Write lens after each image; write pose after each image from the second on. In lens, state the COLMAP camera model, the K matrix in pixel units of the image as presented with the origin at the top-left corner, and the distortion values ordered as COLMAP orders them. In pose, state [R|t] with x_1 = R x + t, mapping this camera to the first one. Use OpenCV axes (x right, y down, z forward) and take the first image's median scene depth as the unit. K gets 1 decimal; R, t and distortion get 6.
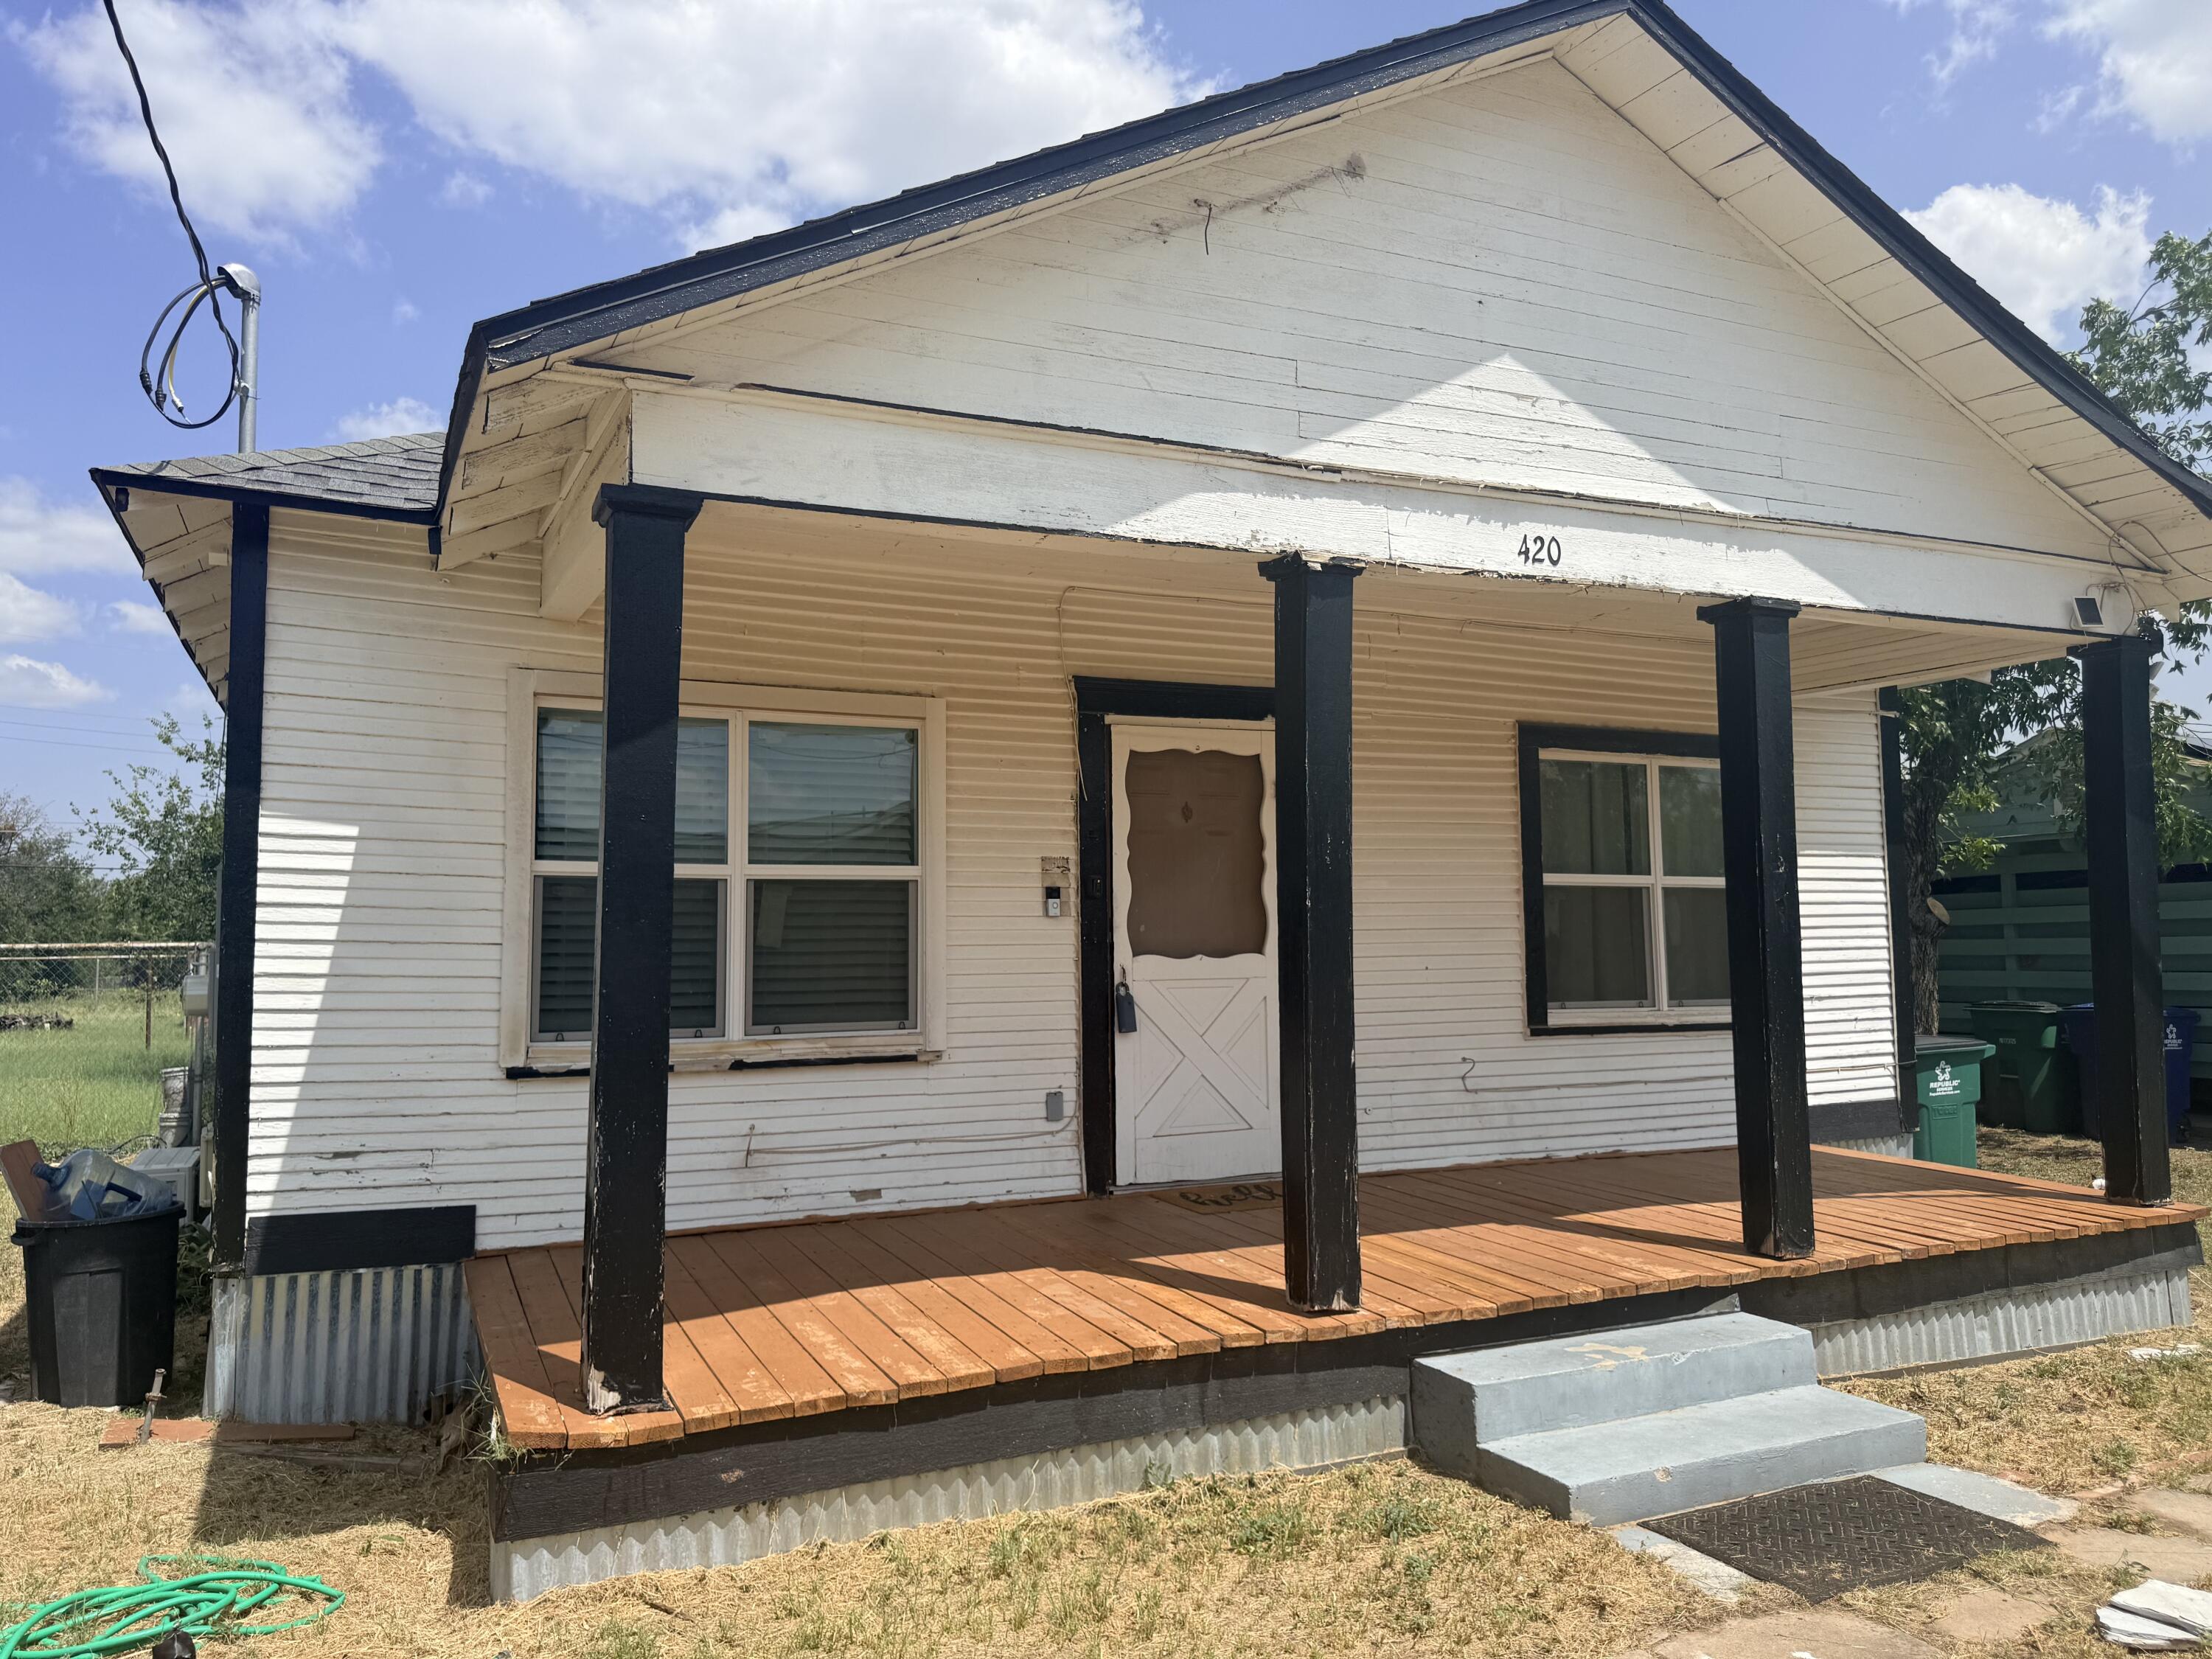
lens RADIAL K [[1542.6, 0, 1112.4], [0, 1542.6, 823.3], [0, 0, 1]] dist [0.064083, -0.083918]
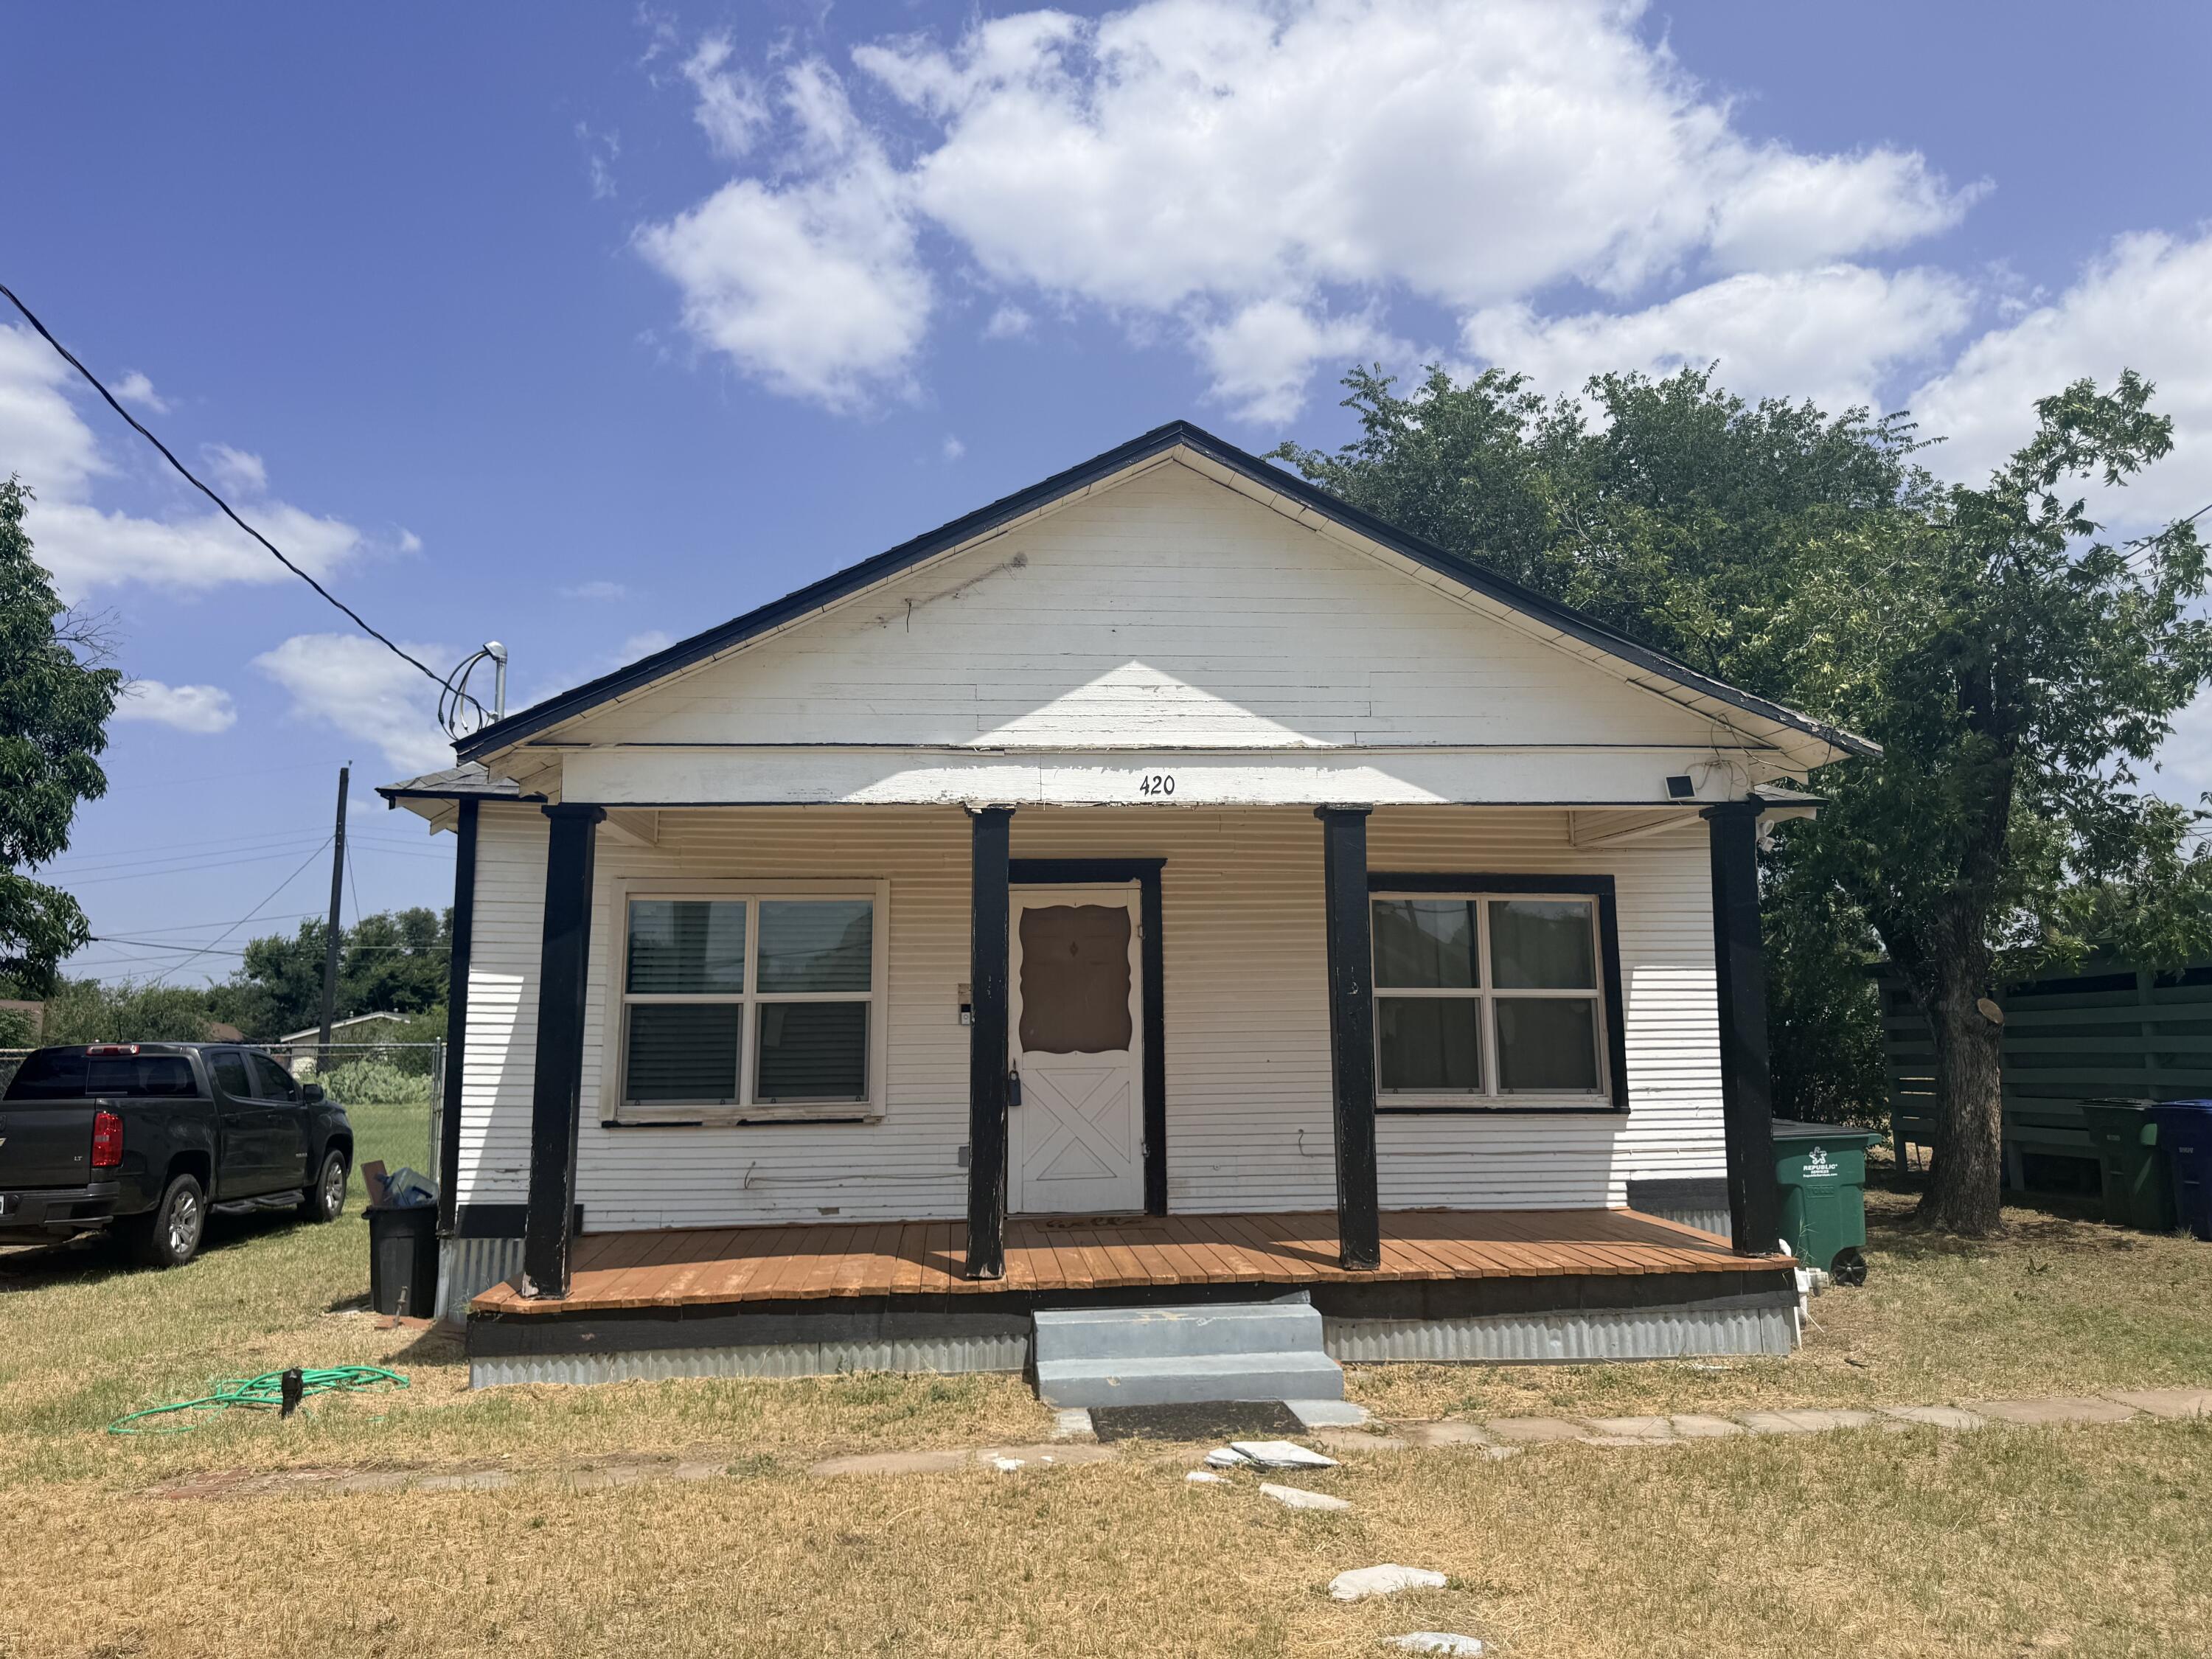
lens RADIAL K [[1542.6, 0, 1137.3], [0, 1542.6, 790.2], [0, 0, 1]] dist [0.064083, -0.083918]
pose [[0.949896, -0.049411, -0.308637, 0.631121], [0.025002, 0.996273, -0.082551, -0.039855], [0.311566, 0.070698, 0.947591, -0.389229]]
